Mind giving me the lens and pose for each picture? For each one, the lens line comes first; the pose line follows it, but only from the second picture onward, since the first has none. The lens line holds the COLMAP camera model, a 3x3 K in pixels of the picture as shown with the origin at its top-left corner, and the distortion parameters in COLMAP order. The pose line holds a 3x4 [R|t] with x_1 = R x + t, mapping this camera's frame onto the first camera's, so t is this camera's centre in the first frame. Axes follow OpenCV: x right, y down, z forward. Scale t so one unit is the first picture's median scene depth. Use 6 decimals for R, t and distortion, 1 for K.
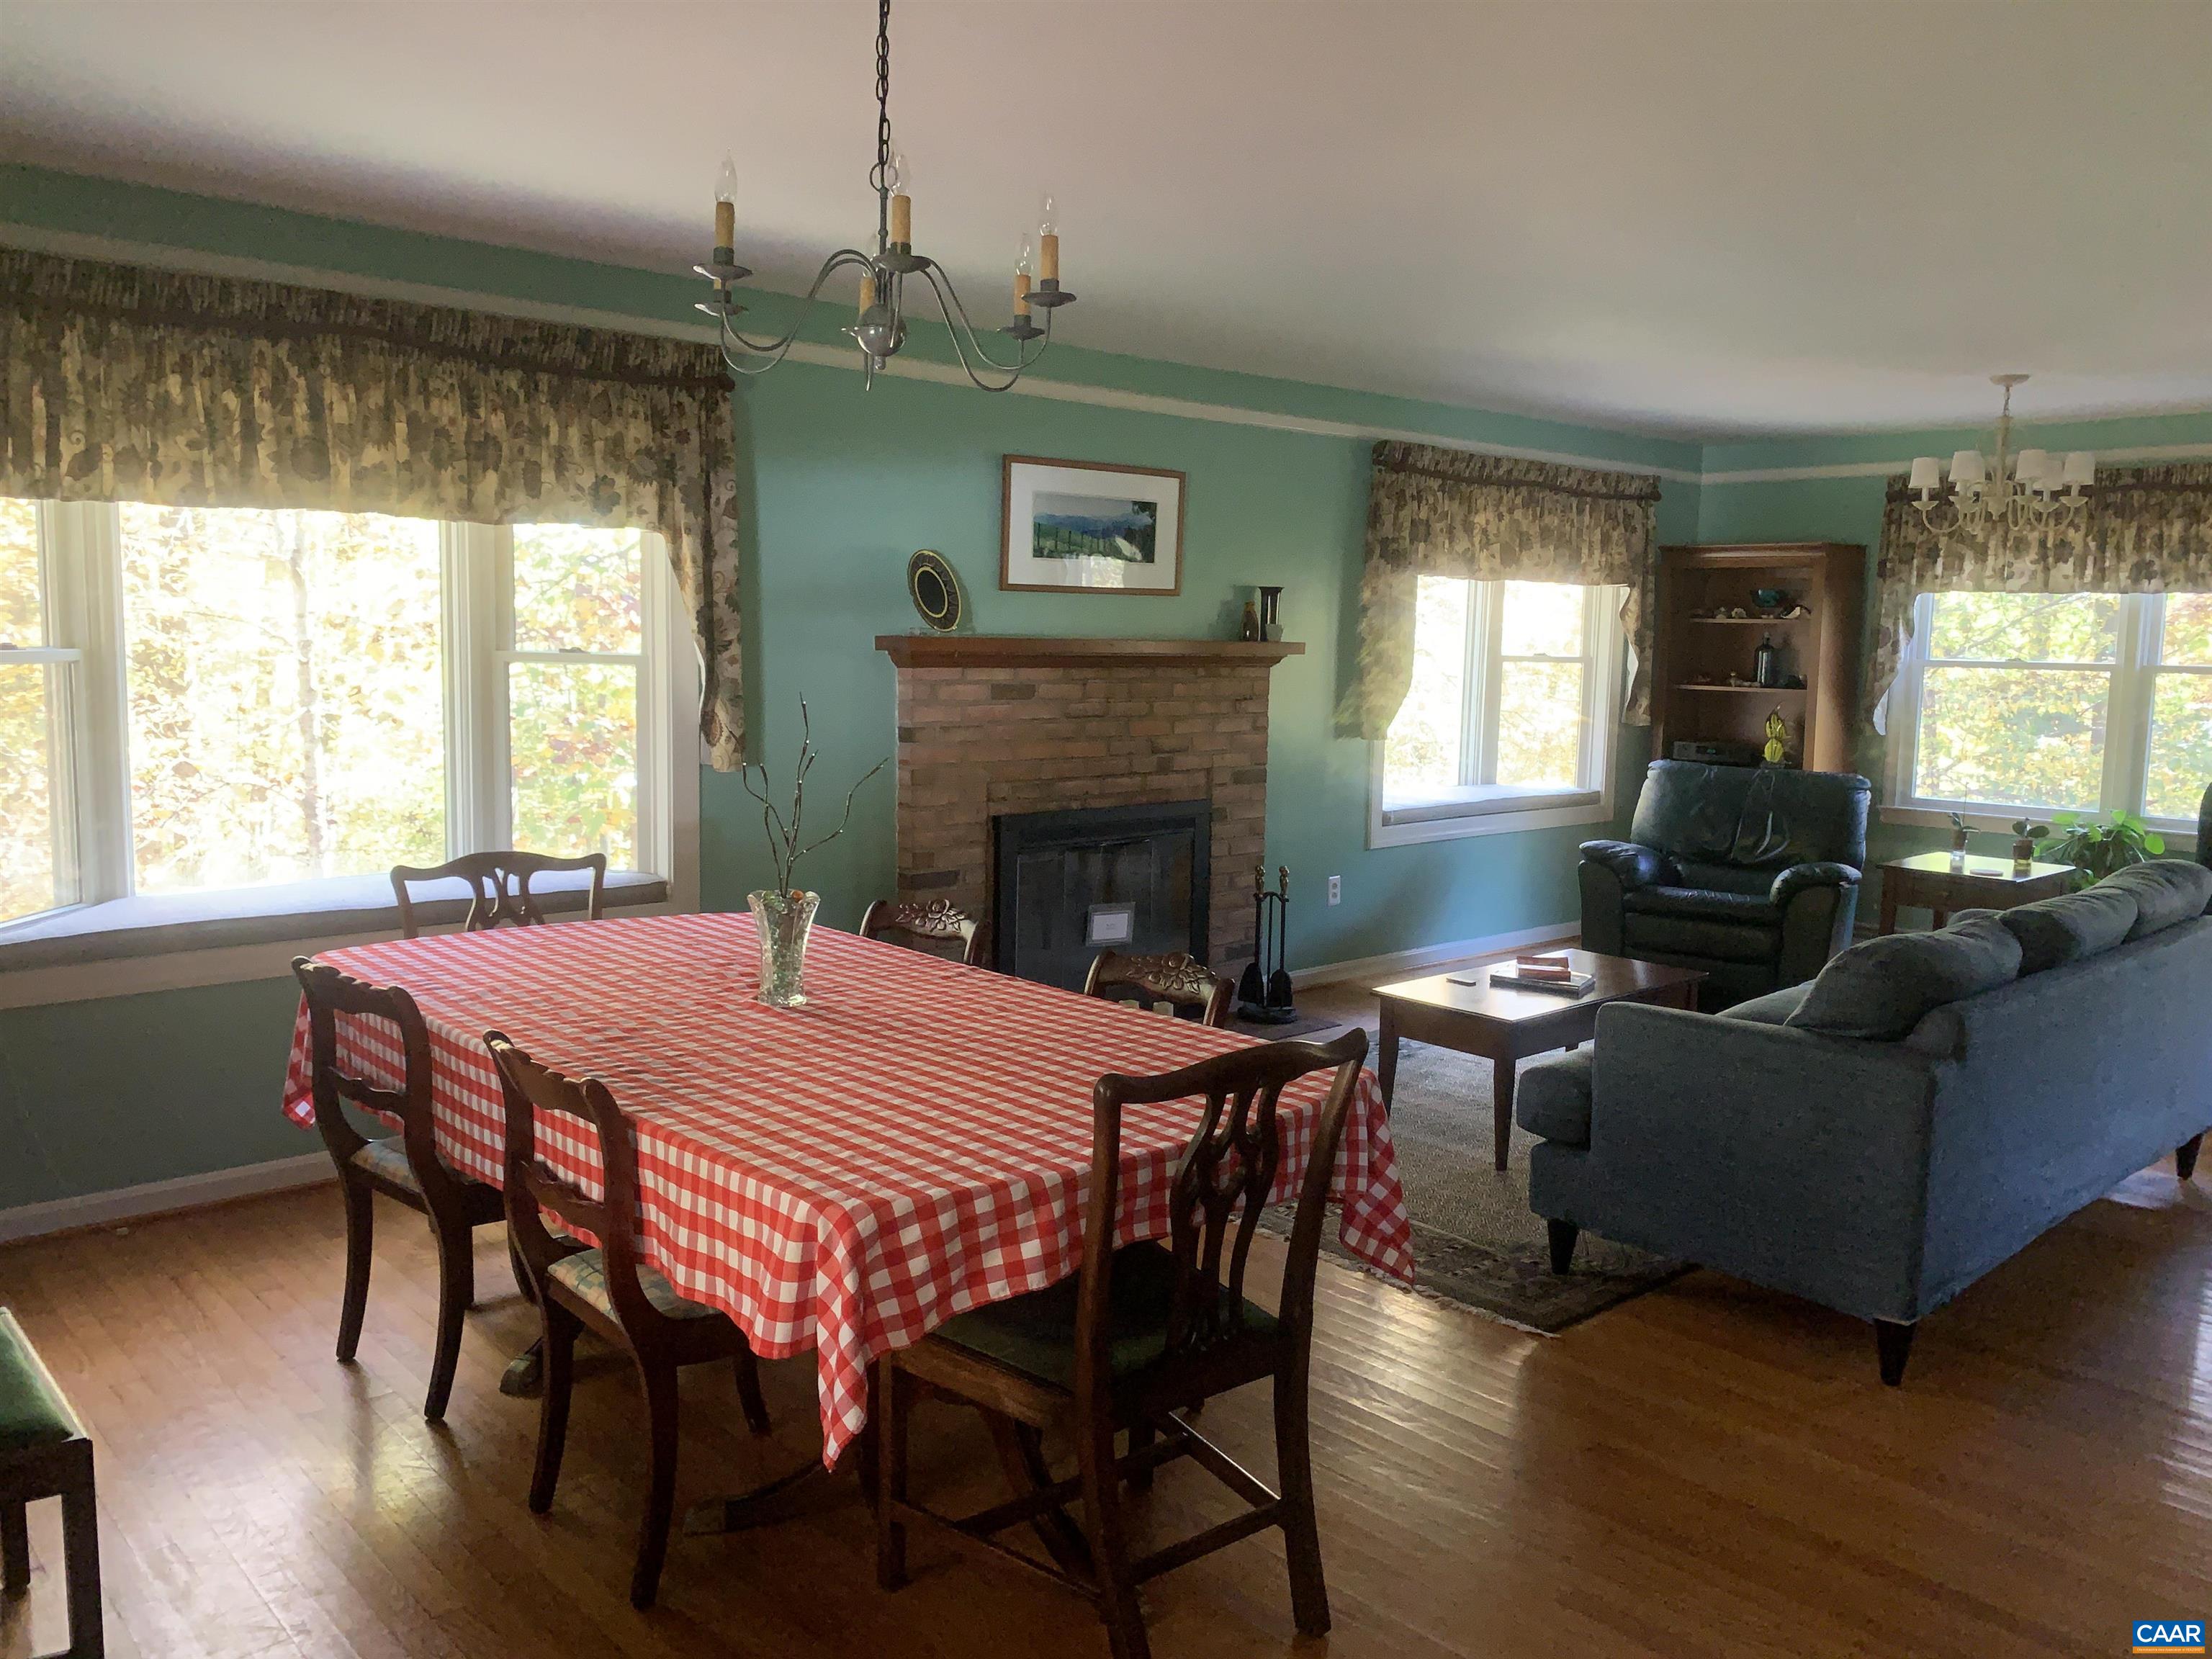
lens RADIAL K [[1708.0, 0, 1116.4], [0, 1708.0, 820.6], [0, 0, 1]] dist [0.033838, -0.054228]
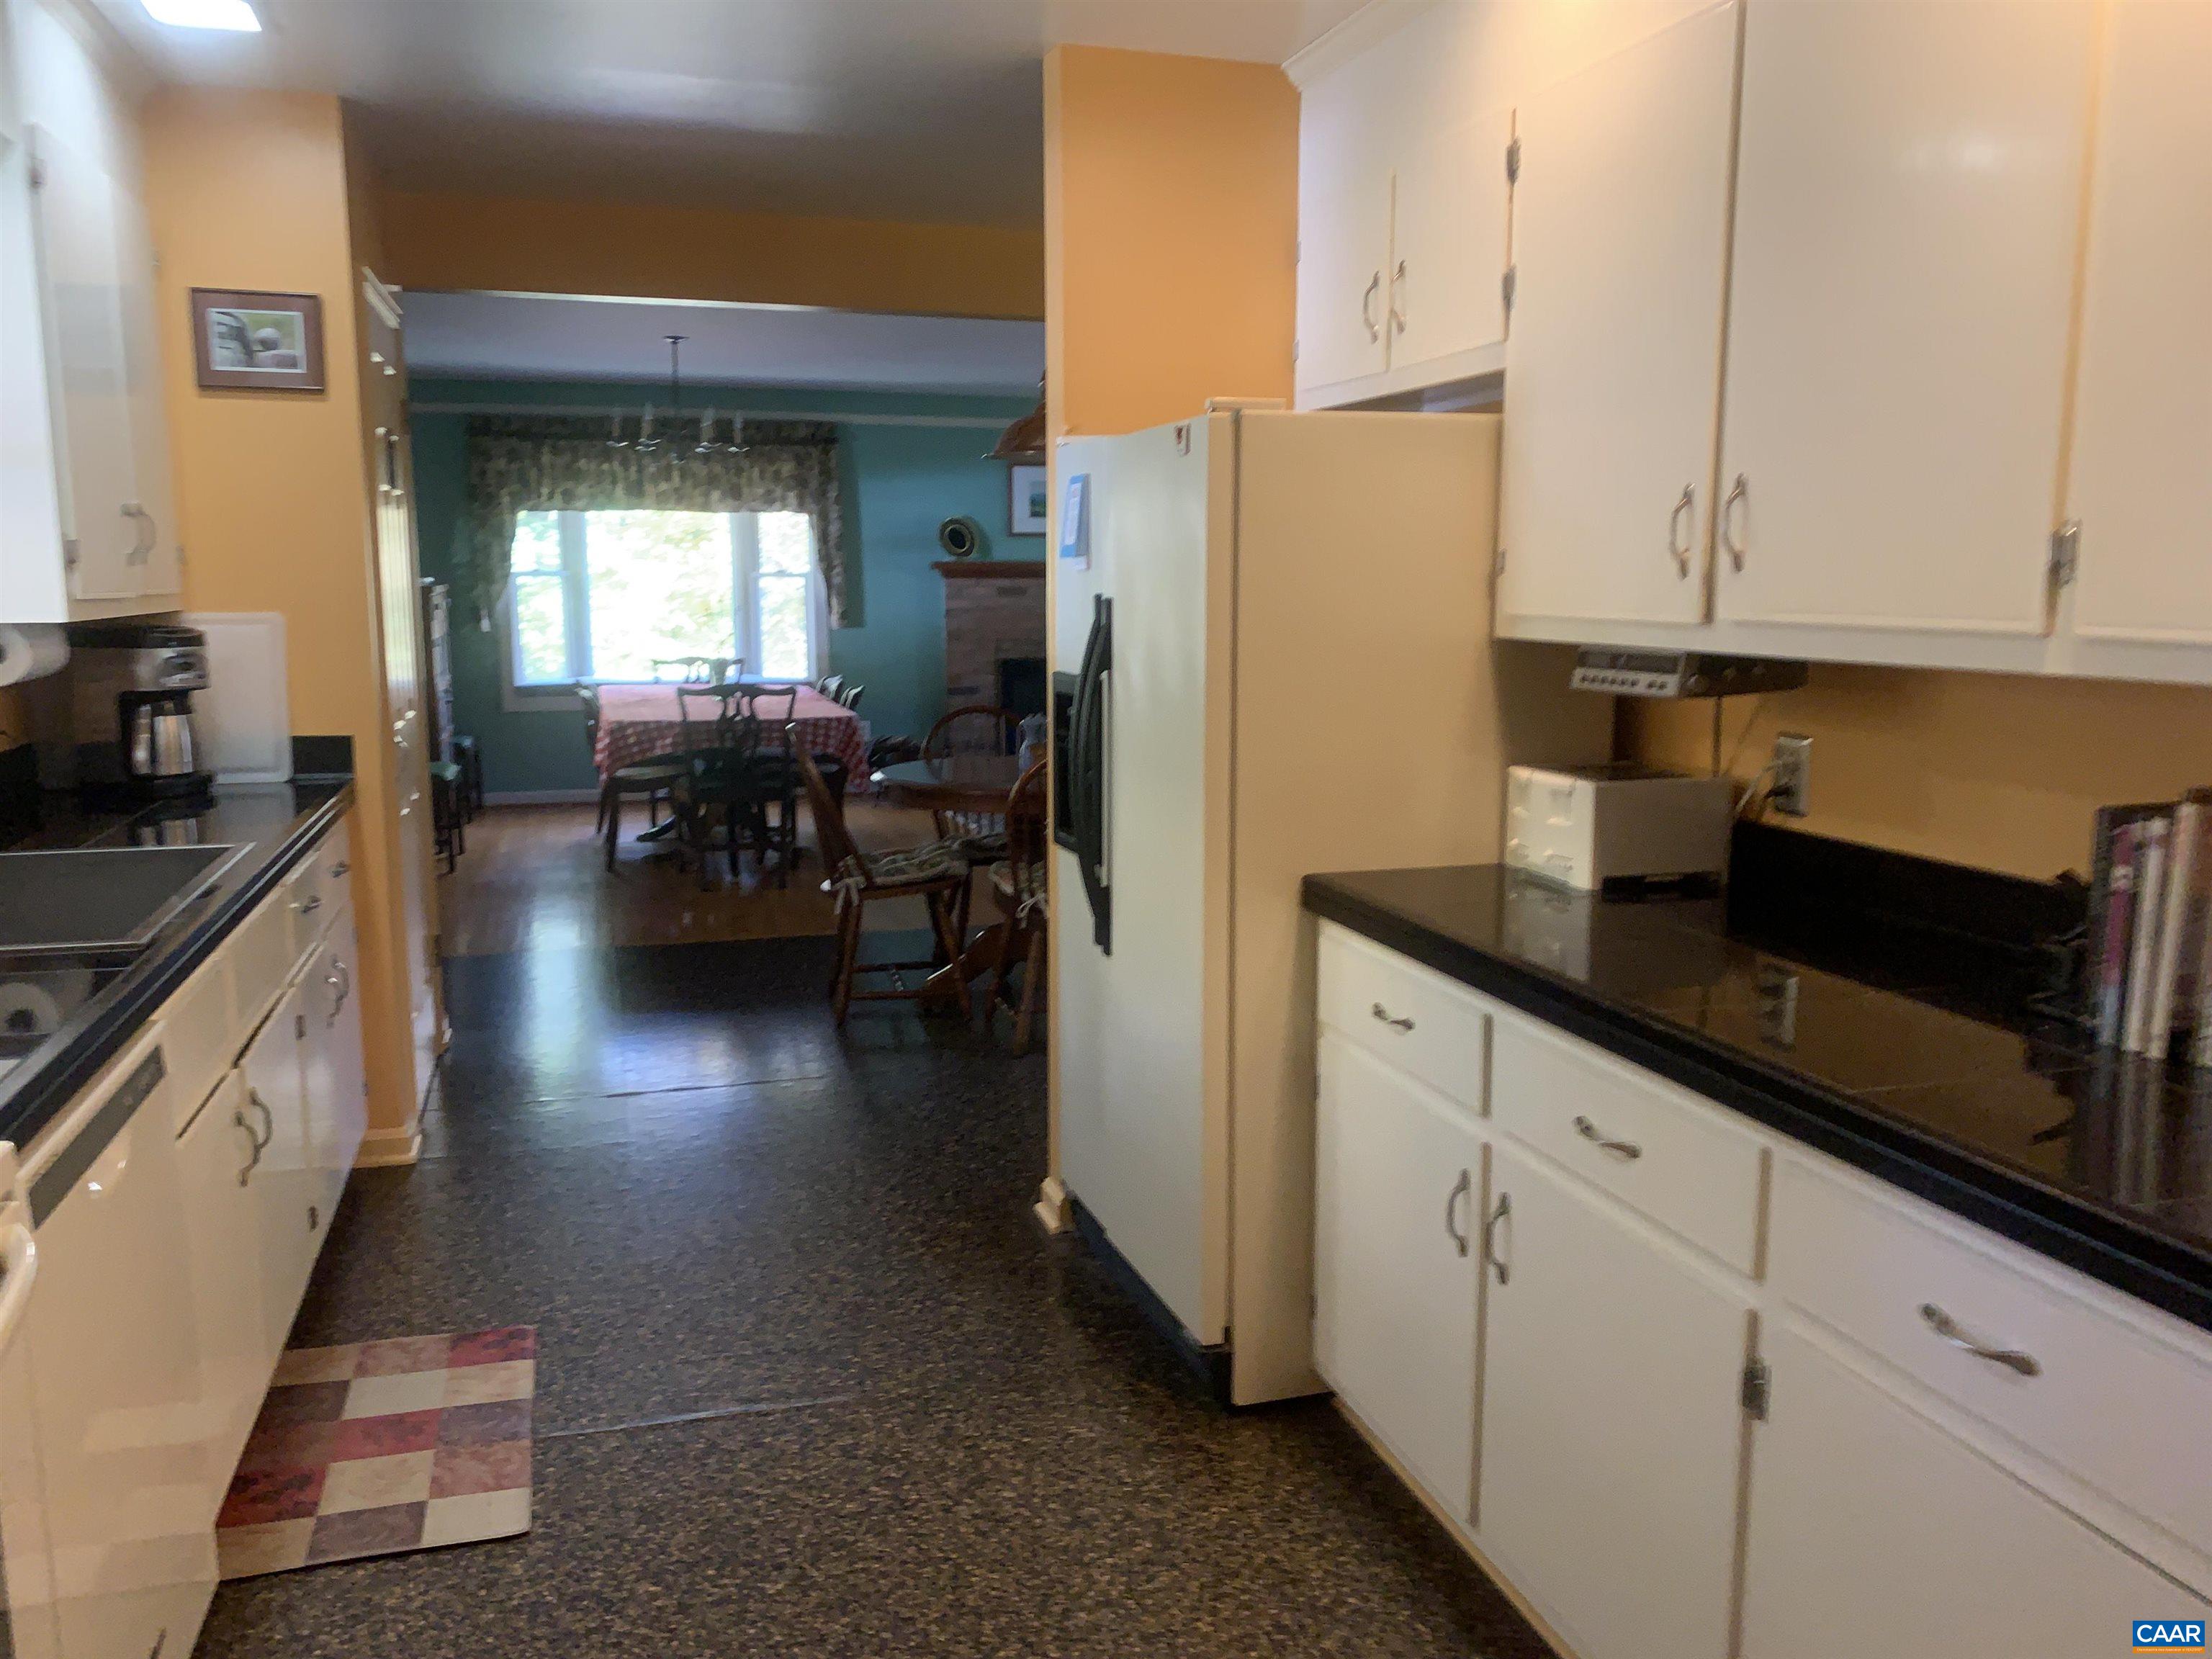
lens RADIAL K [[1708.0, 0, 1094.9], [0, 1708.0, 837.3], [0, 0, 1]] dist [0.033838, -0.054228]
pose [[0.892688, 0.048043, -0.448107, 1.034317], [-0.032682, 0.998585, 0.041955, 0.131853], [0.449489, -0.022807, 0.892995, -0.742360]]
